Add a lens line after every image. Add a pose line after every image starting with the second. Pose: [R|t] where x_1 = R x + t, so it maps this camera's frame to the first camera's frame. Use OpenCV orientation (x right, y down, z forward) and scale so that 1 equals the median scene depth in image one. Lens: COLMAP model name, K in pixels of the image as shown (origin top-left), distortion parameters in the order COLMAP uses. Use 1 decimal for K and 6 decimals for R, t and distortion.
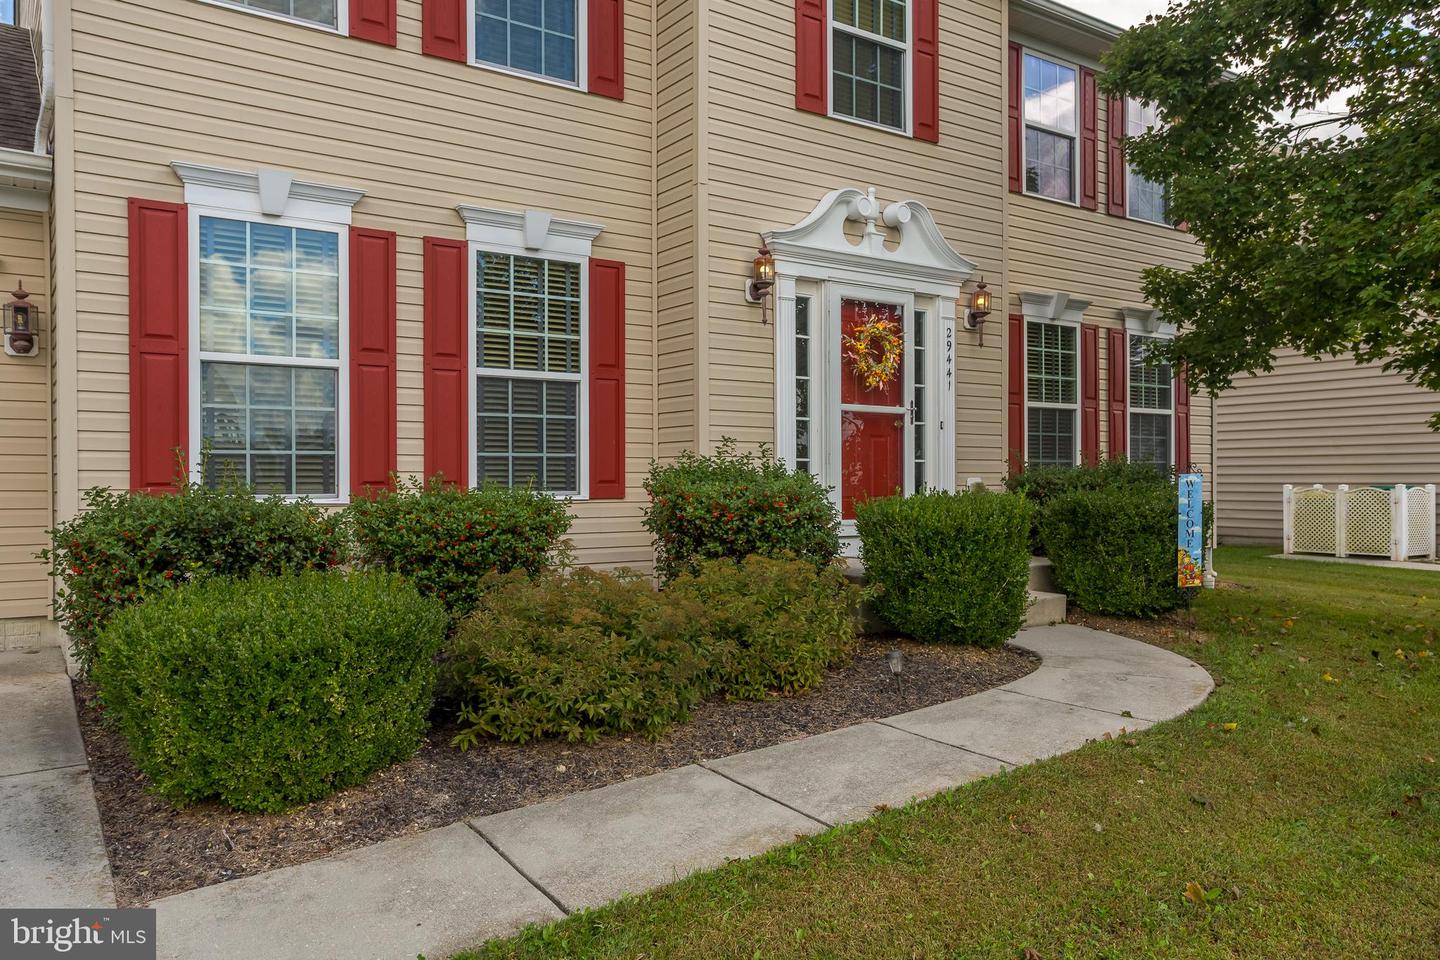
lens RADIAL K [[972.4, 0, 709.3], [0, 972.4, 470.0], [0, 0, 1]] dist [0.000100, 0.003384]
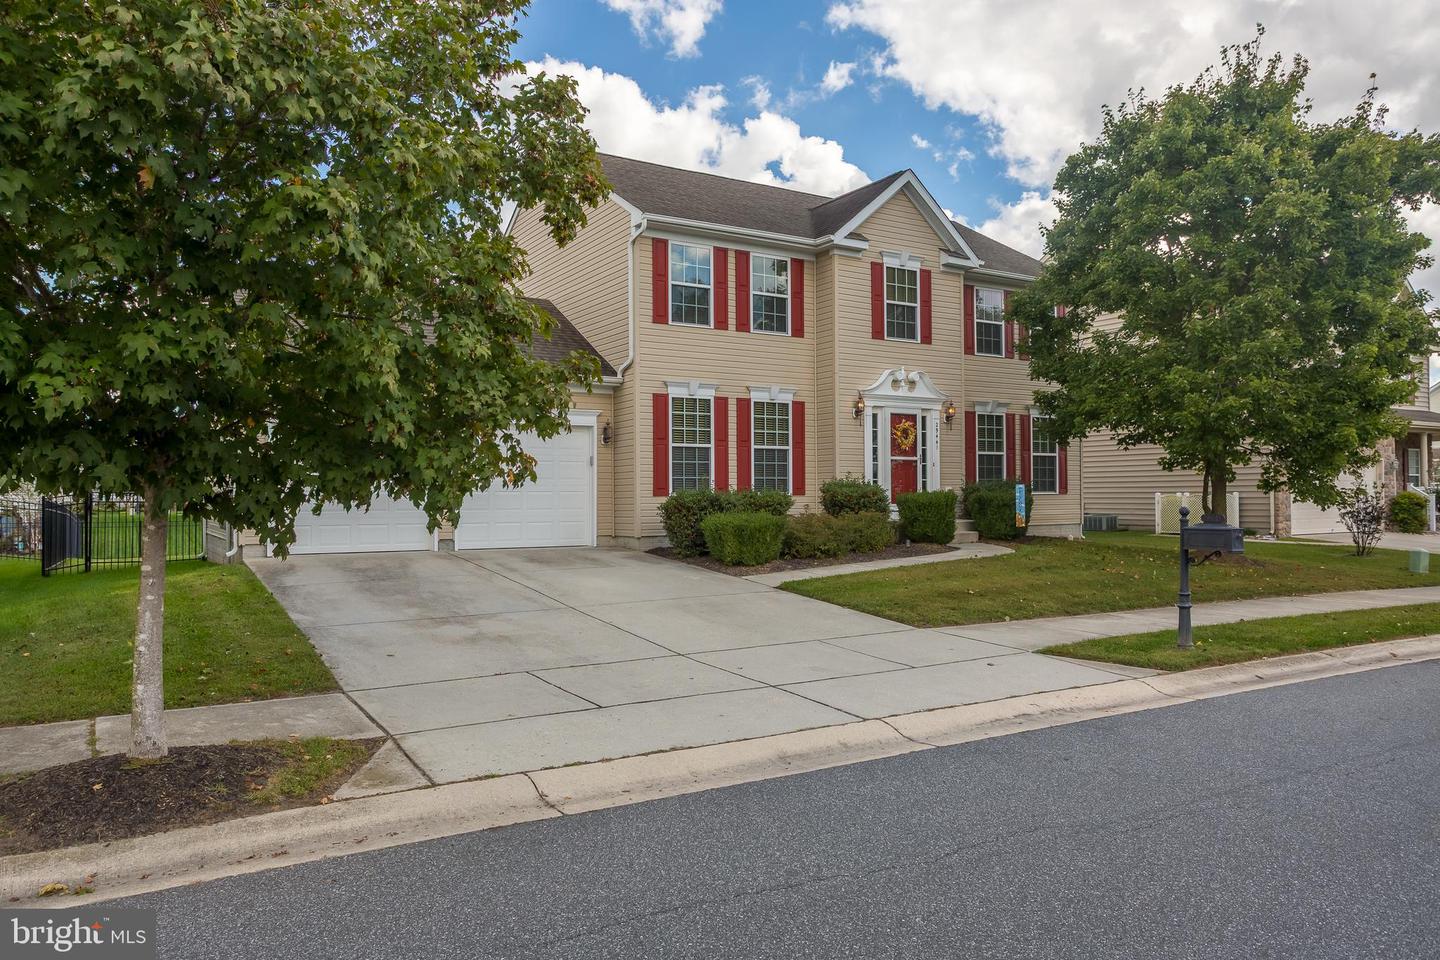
lens RADIAL K [[989.8, 0, 734.7], [0, 989.8, 488.9], [0, 0, 1]] dist [-0.015830, -0.001527]
pose [[0.999796, -0.001983, -0.020093, -0.214630], [0.002002, 0.999998, 0.000913, 0.010815], [0.020091, -0.000953, 0.999798, -1.552510]]
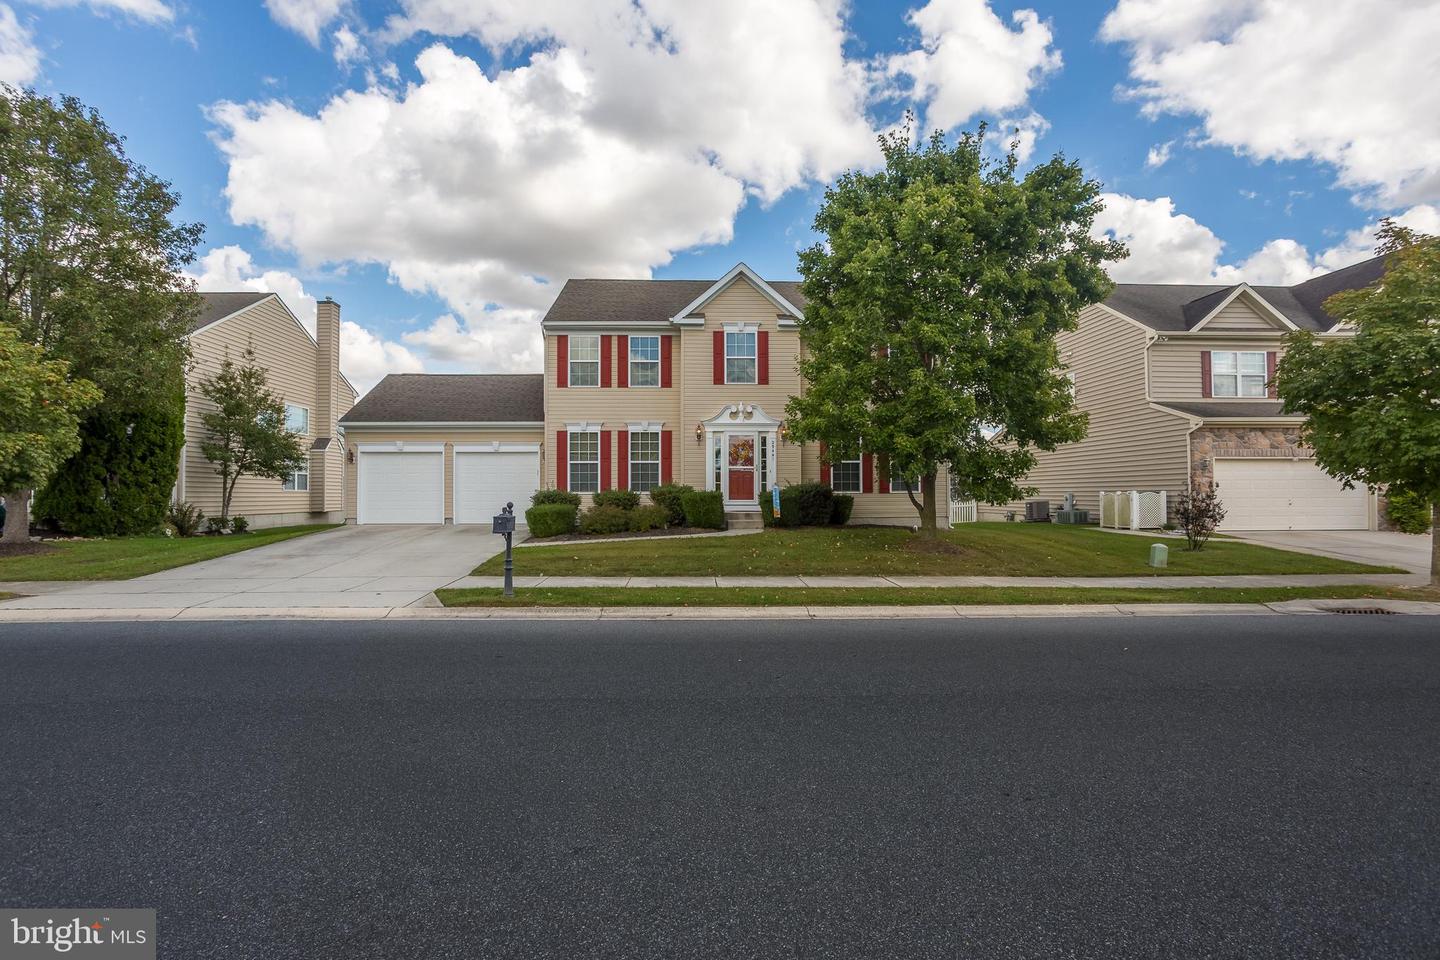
lens RADIAL K [[661.9, 0, 726.6], [0, 661.9, 478.2], [0, 0, 1]] dist [-0.012091, 0.000300]
pose [[0.865668, -0.010573, -0.500506, 1.354785], [0.005396, 0.999916, -0.011789, 0.001803], [0.500589, 0.007505, 0.865653, -1.087864]]
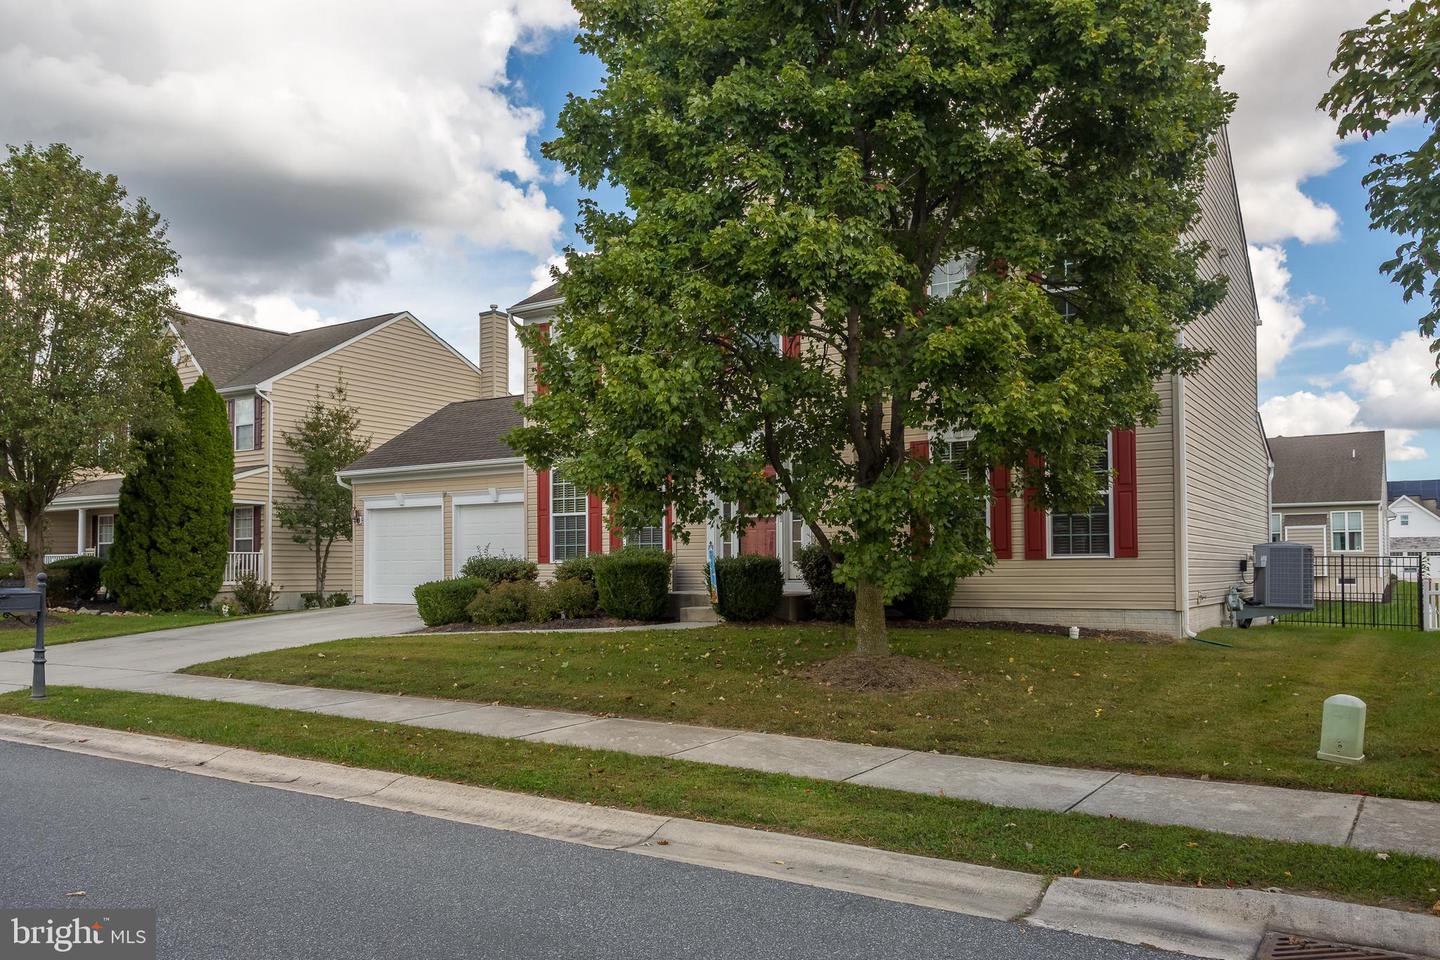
lens RADIAL K [[1107.1, 0, 717.5], [0, 1107.1, 481.8], [0, 0, 1]] dist [0.003702, -0.000916]
pose [[0.417367, -0.066482, -0.906303, 2.397814], [0.014607, 0.997682, -0.066458, 0.016682], [0.908621, 0.014499, 0.417371, 0.099675]]
